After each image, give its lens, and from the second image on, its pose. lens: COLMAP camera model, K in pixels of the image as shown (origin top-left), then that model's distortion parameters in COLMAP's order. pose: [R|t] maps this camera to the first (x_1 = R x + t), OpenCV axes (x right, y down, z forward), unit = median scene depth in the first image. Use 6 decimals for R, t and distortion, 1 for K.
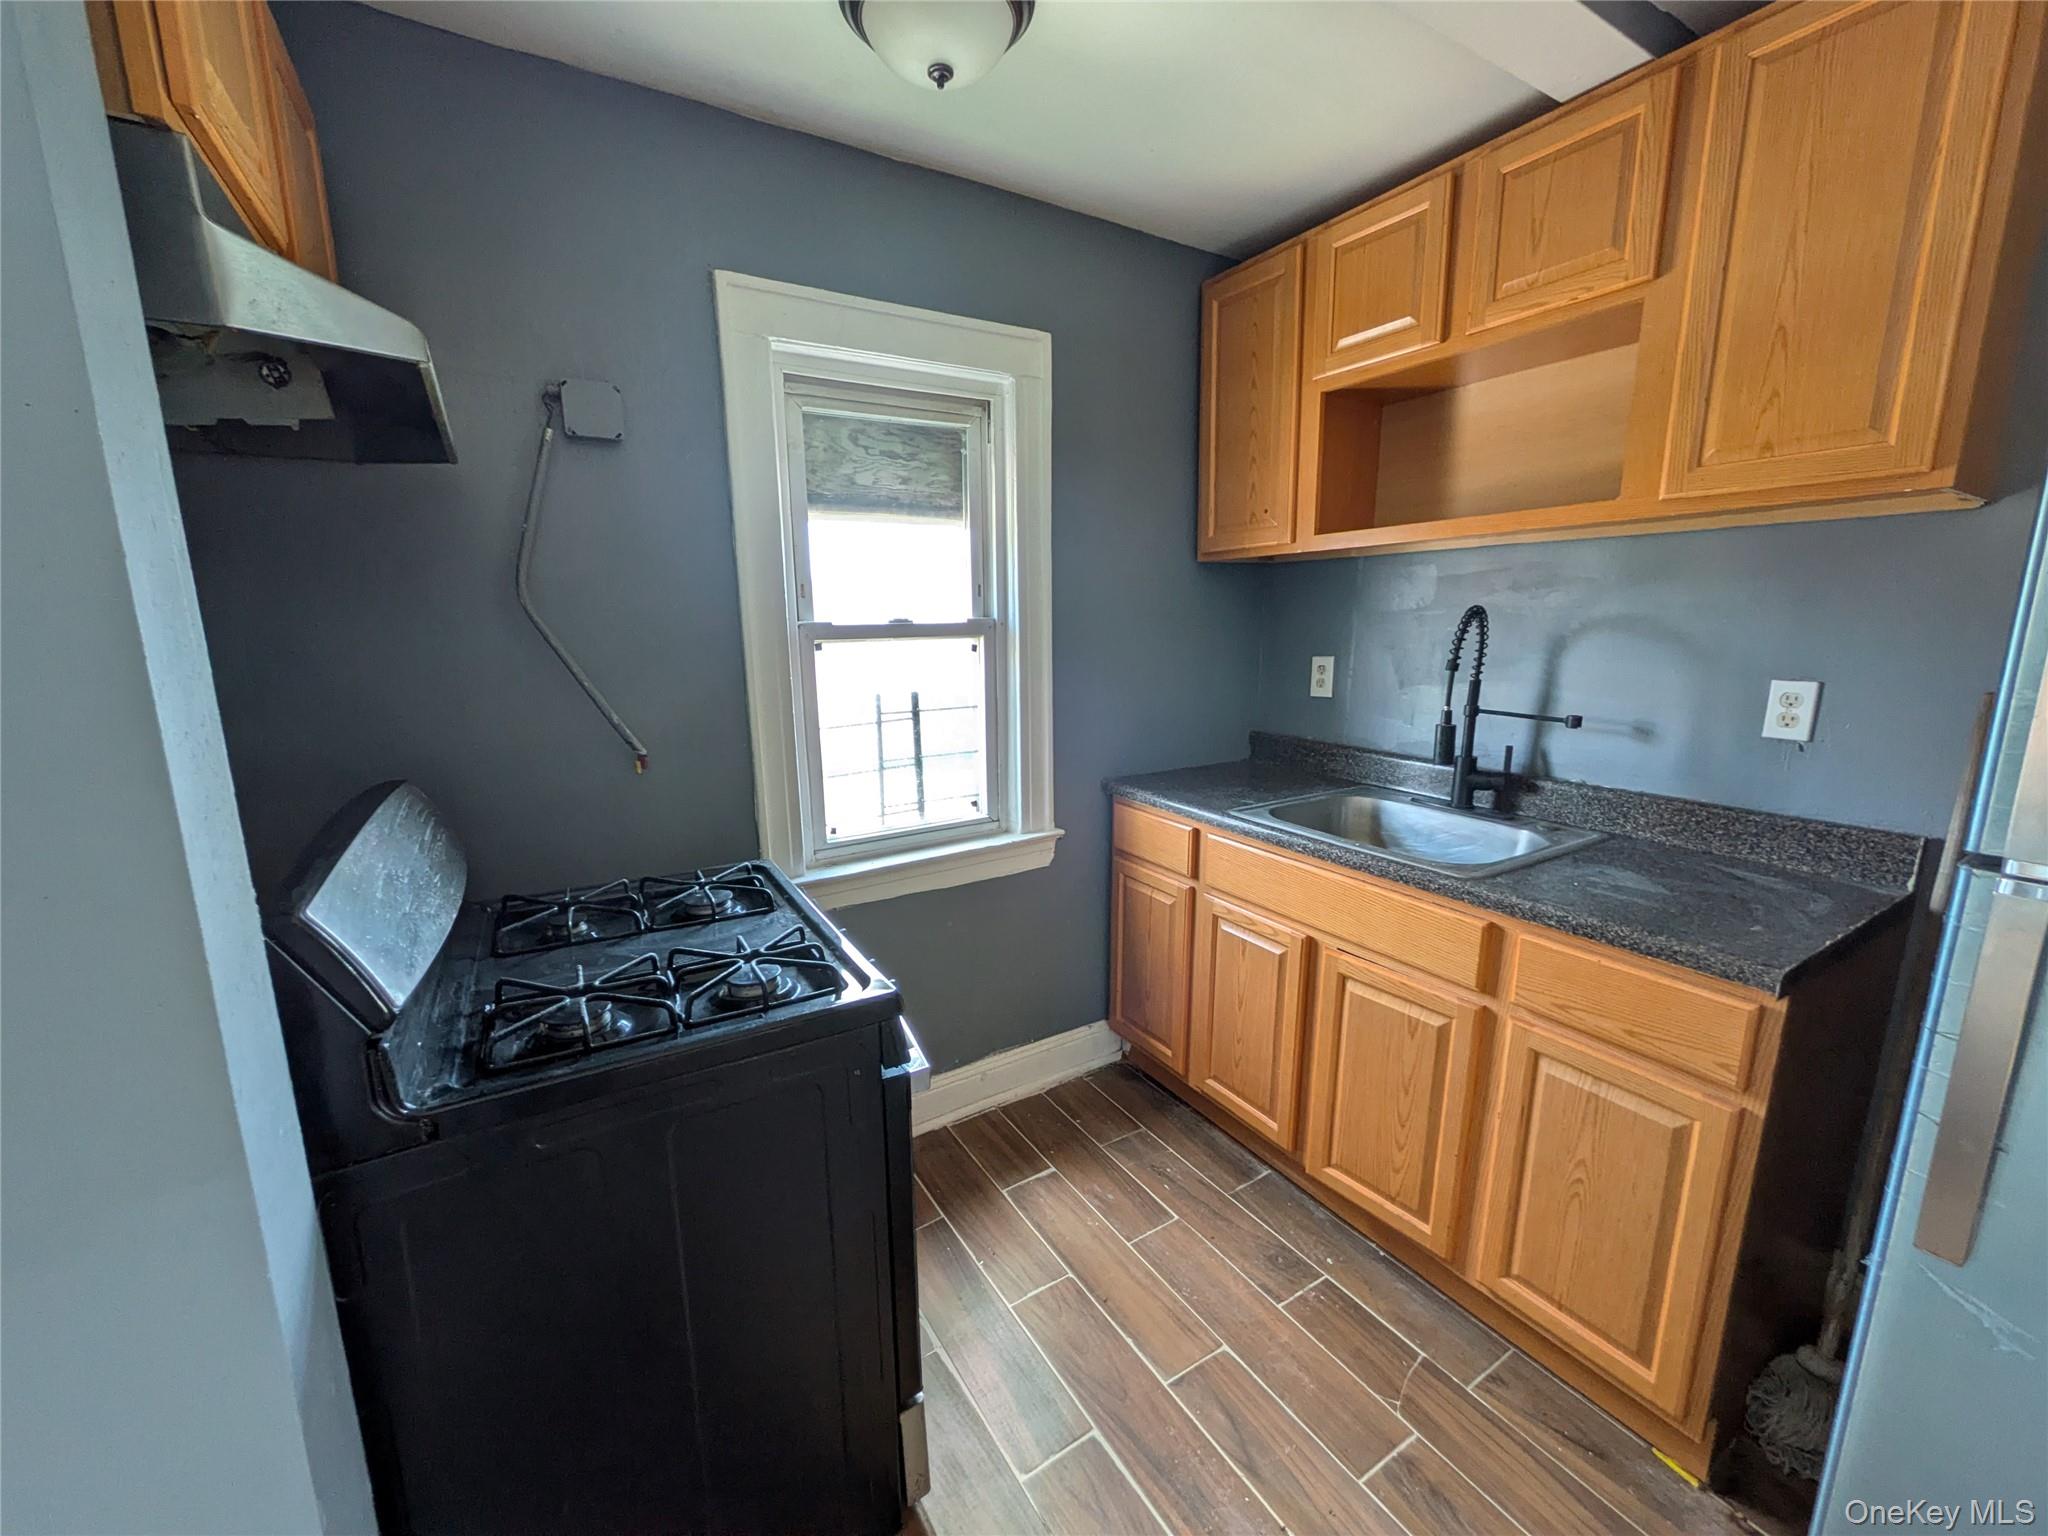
lens RADIAL K [[802.0, 0, 1024.0], [0, 802.0, 768.0], [0, 0, 1]] dist [-0.000121, -0.000128]
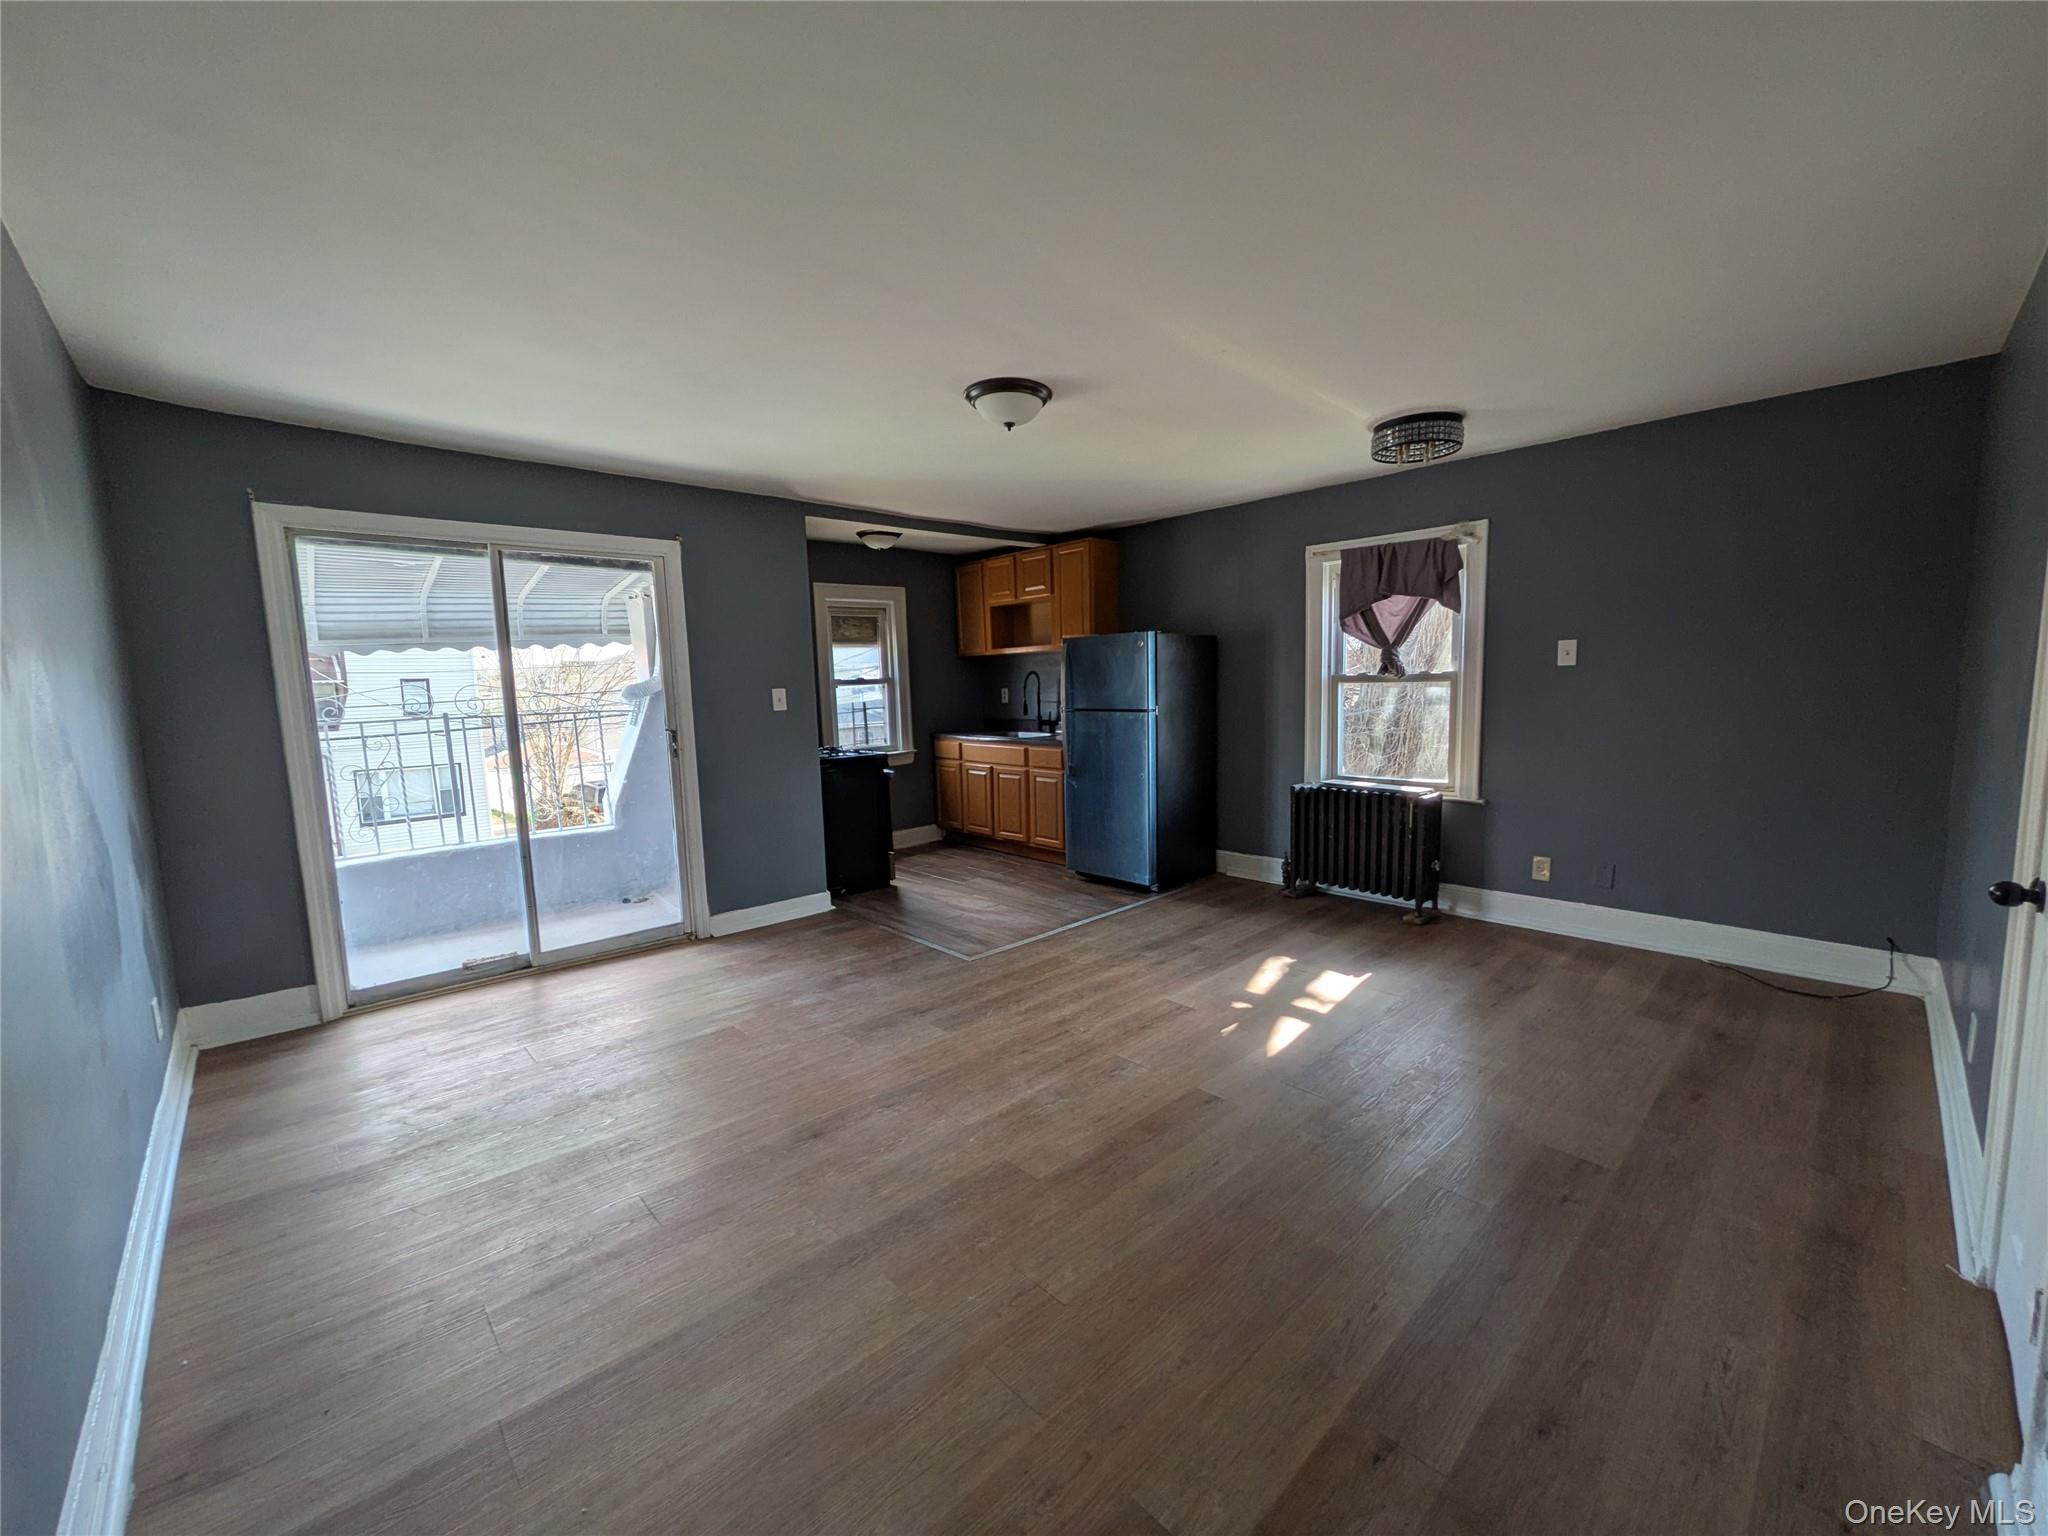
lens RADIAL K [[809.6, 0, 1026.8], [0, 809.6, 768.2], [0, 0, 1]] dist [0.003127, -0.000199]
pose [[0.978201, -0.043669, 0.203017, -0.182178], [0.060068, 0.995348, -0.075326, 0.447831], [-0.198783, 0.085878, 0.976274, -2.216544]]
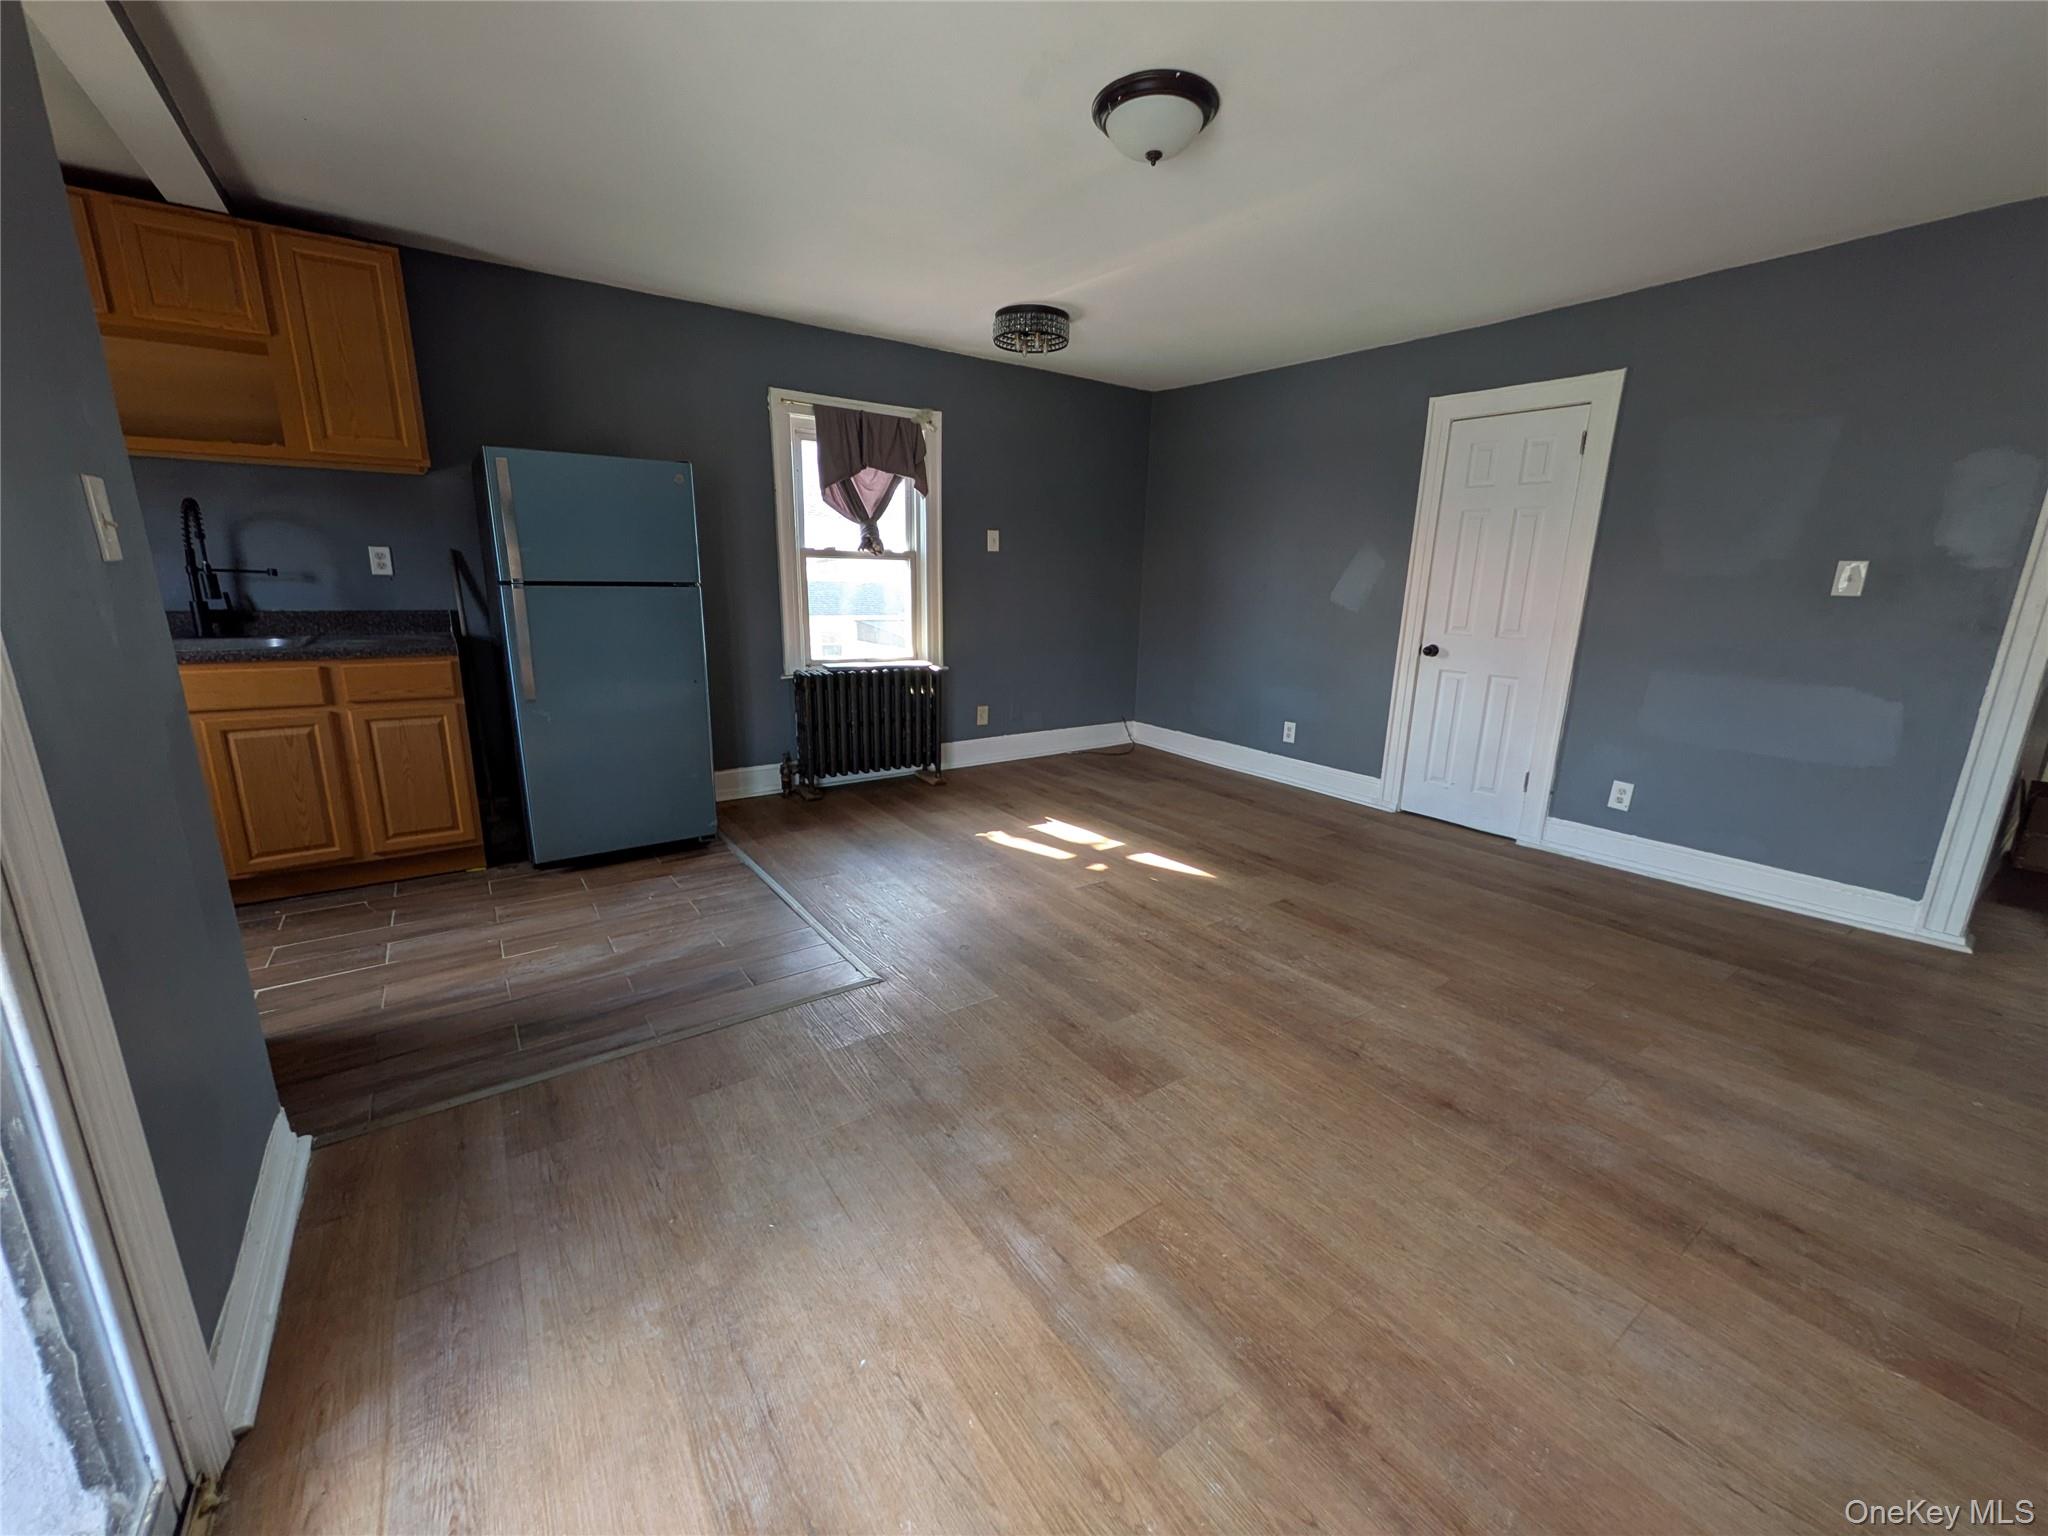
lens RADIAL K [[809.6, 0, 1026.8], [0, 809.6, 768.2], [0, 0, 1]] dist [0.003127, -0.000199]
pose [[-0.064409, -0.231393, 0.970726, -1.102618], [0.166822, 0.956561, 0.239085, 0.180734], [-0.983881, 0.177338, -0.023010, -0.438309]]
